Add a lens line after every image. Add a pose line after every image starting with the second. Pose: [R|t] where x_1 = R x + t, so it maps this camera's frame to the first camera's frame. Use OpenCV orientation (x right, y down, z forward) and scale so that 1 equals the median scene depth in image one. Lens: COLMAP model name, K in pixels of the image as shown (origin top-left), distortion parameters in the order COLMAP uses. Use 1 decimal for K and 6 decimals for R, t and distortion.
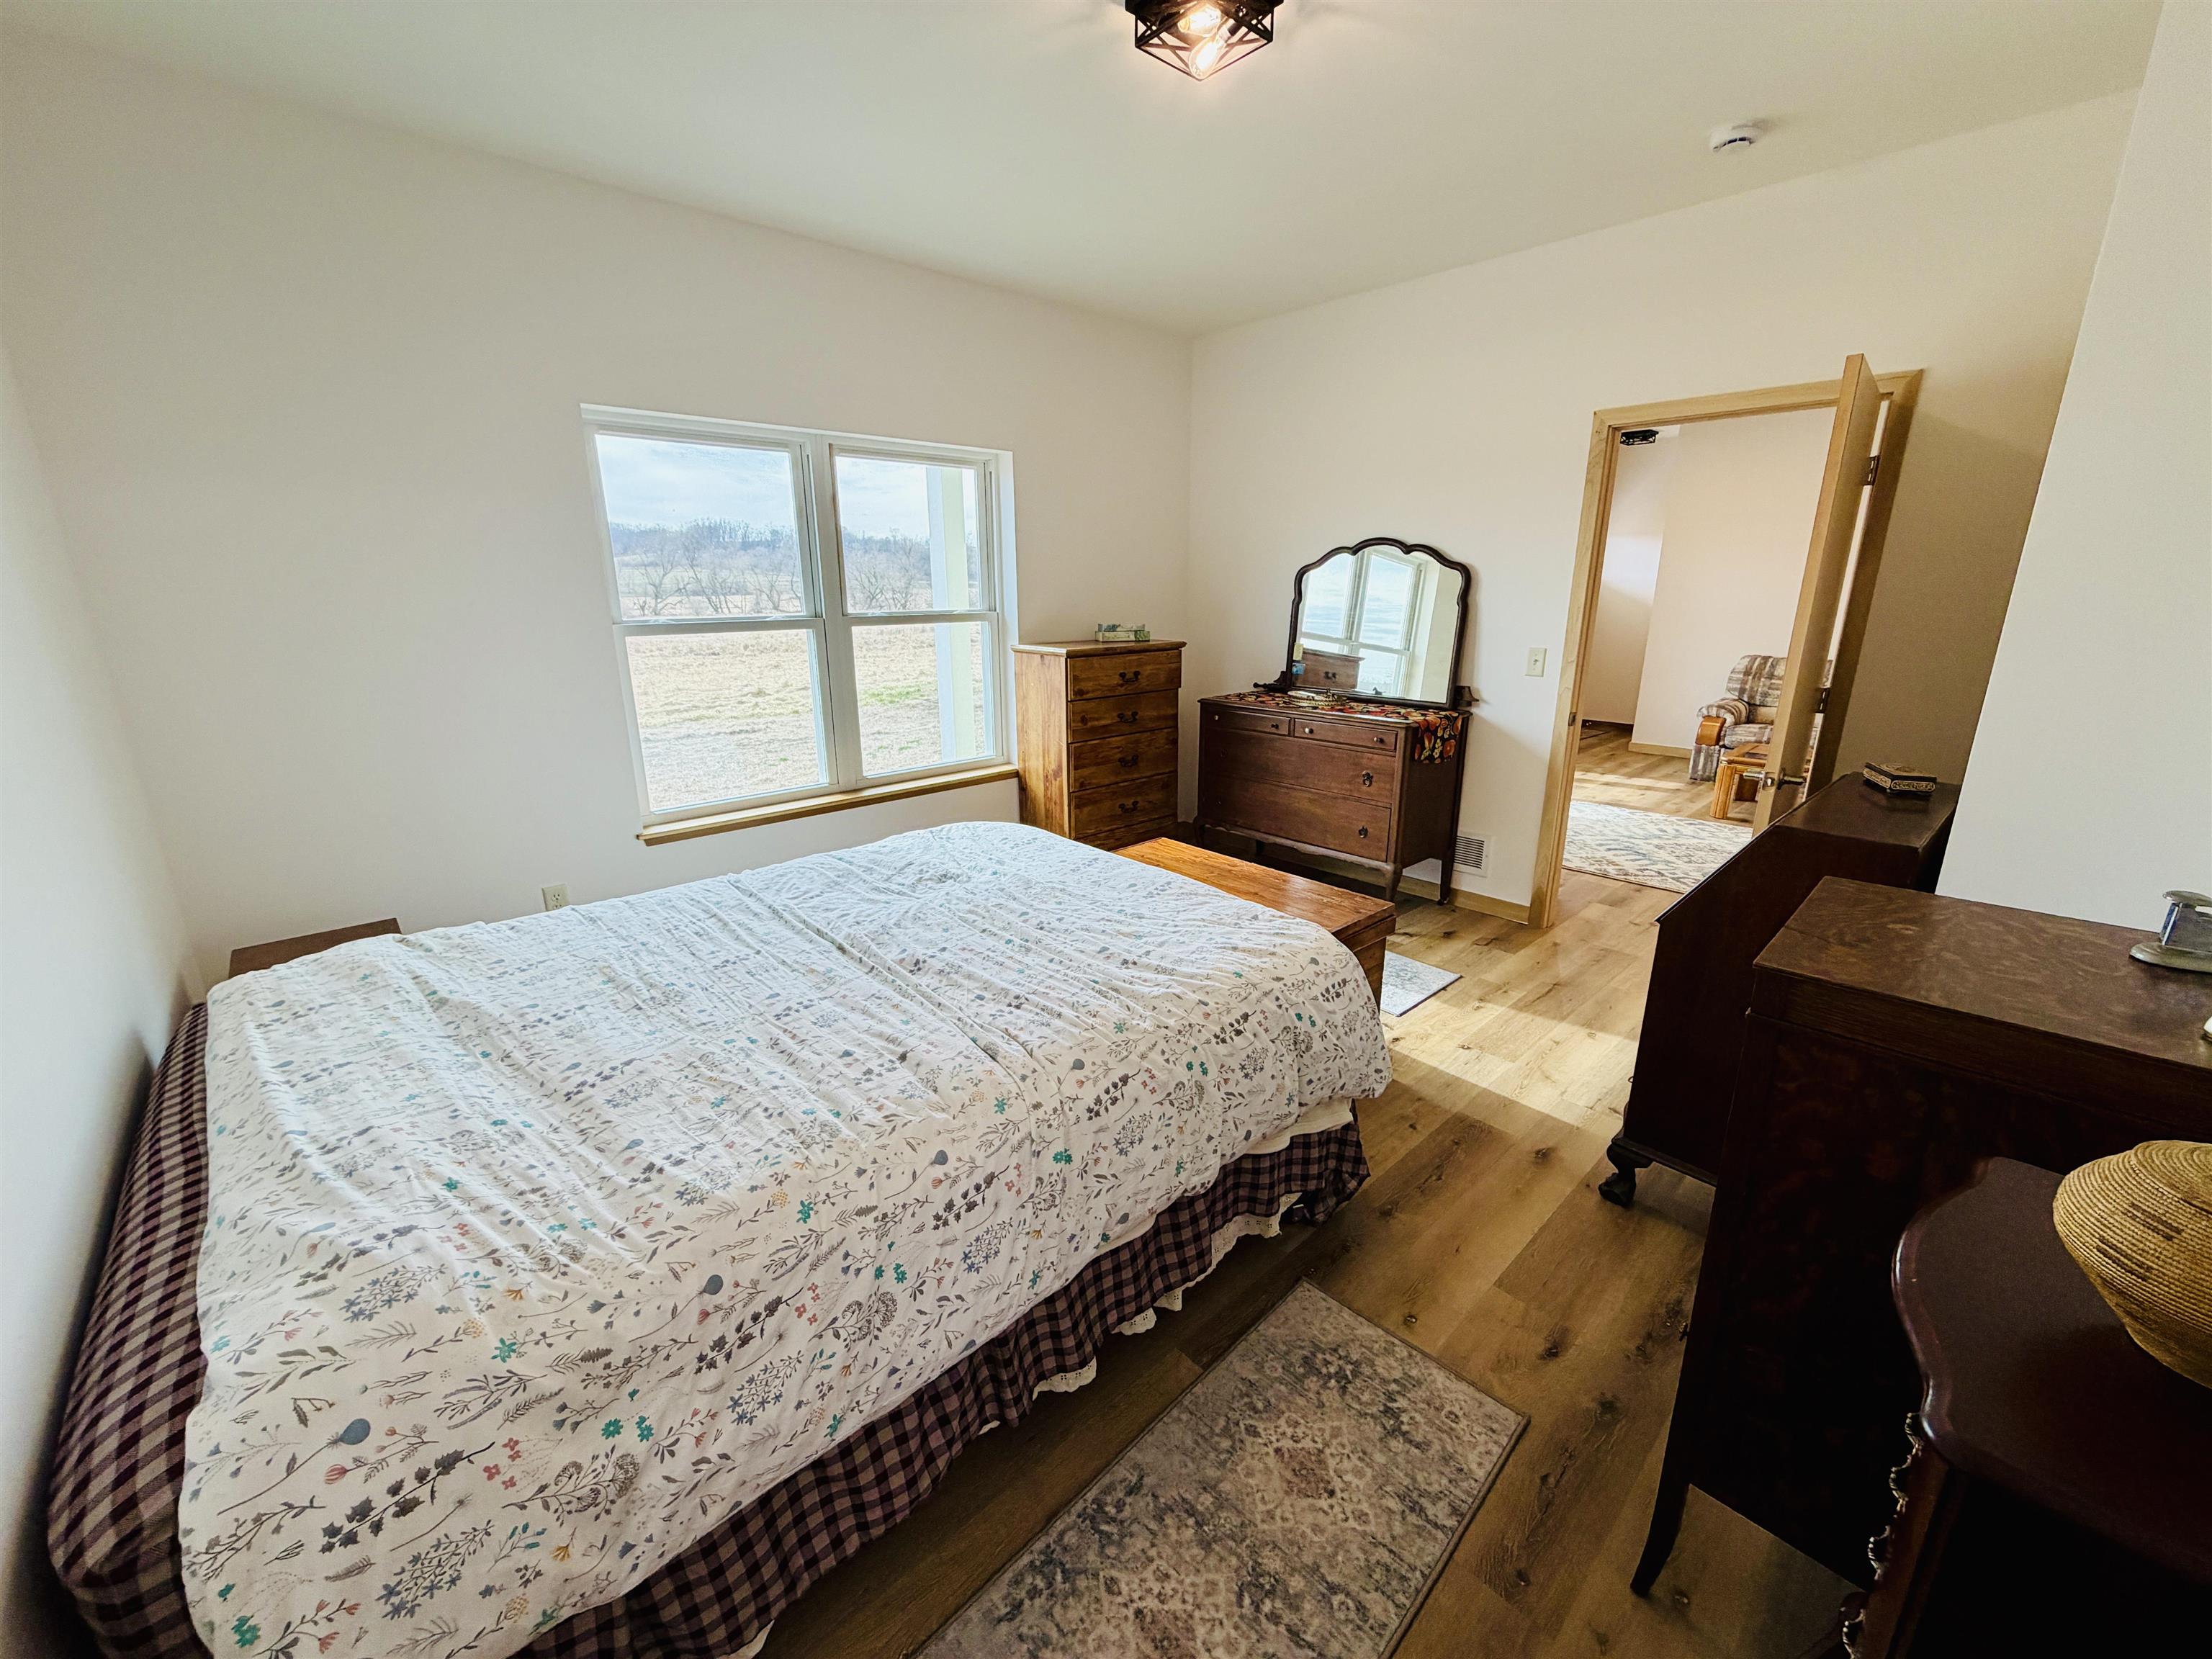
lens RADIAL K [[915.8, 0, 1103.7], [0, 915.8, 828.0], [0, 0, 1]] dist [0.000267, -0.000451]
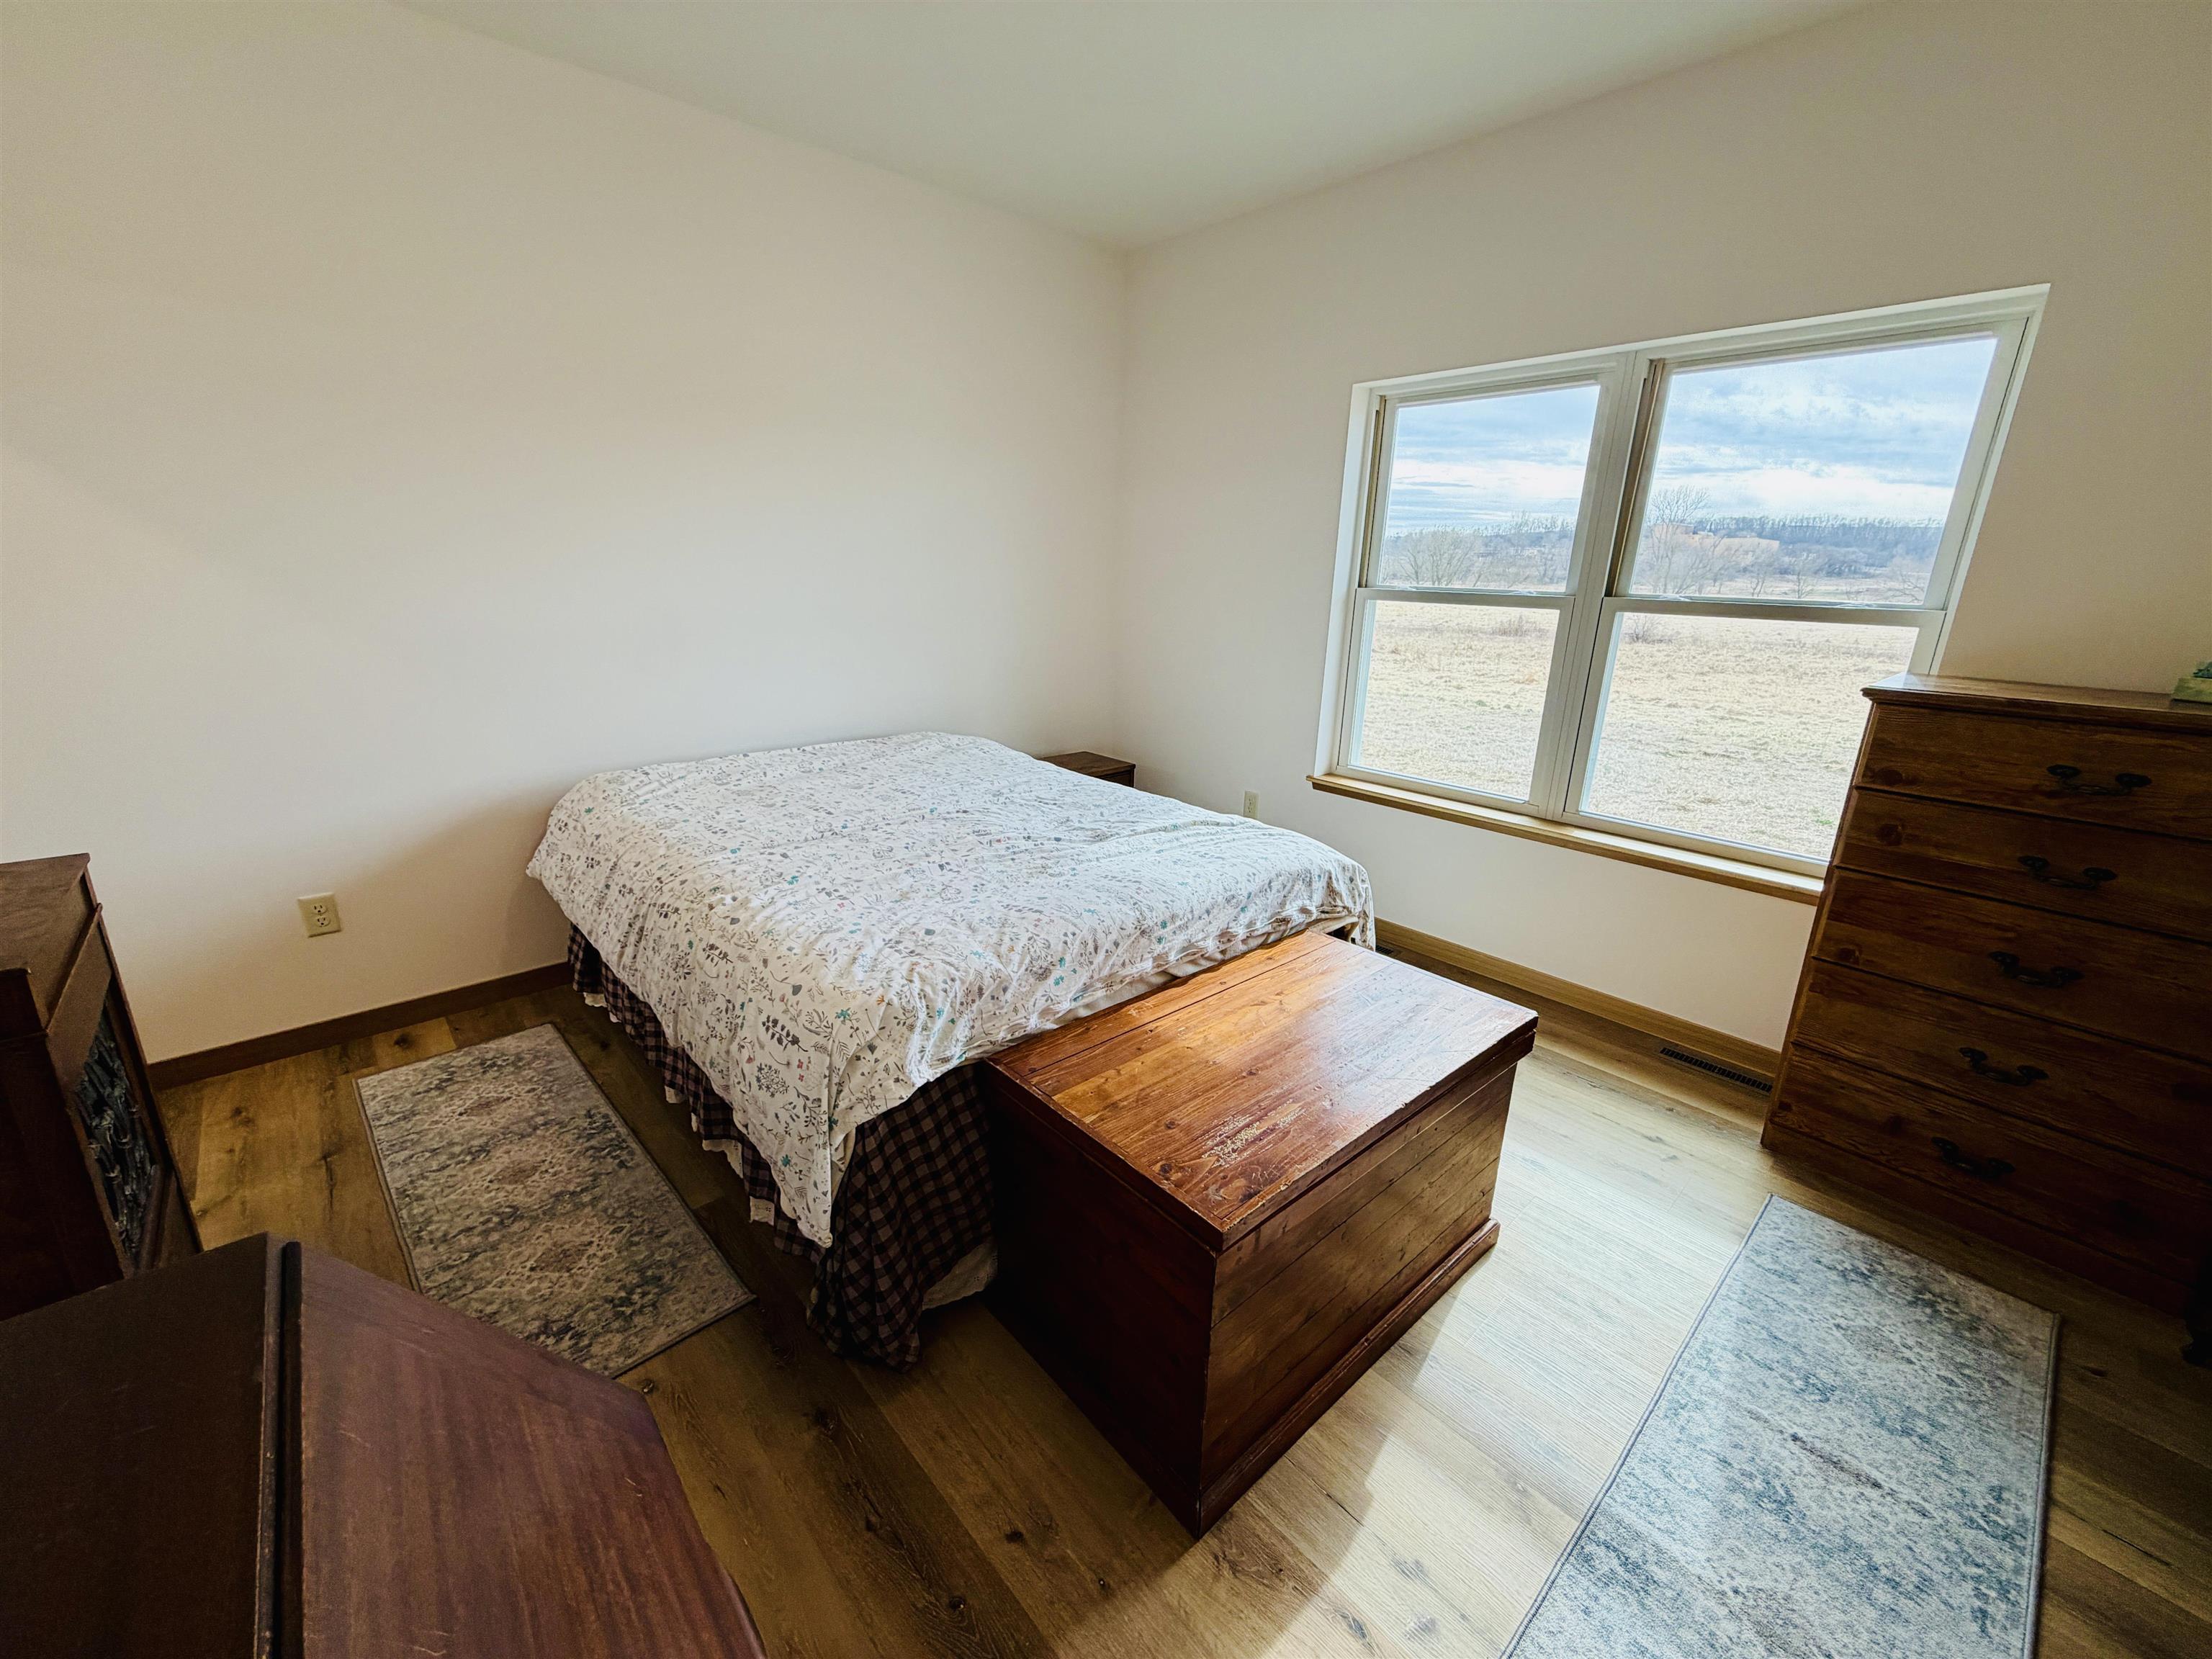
lens RADIAL K [[915.8, 0, 1103.7], [0, 915.8, 828.0], [0, 0, 1]] dist [0.000267, -0.000451]
pose [[-0.041356, 0.284696, -0.957725, 1.061660], [-0.280318, 0.916741, 0.284617, -0.325721], [0.959016, 0.280238, 0.041893, 1.318121]]
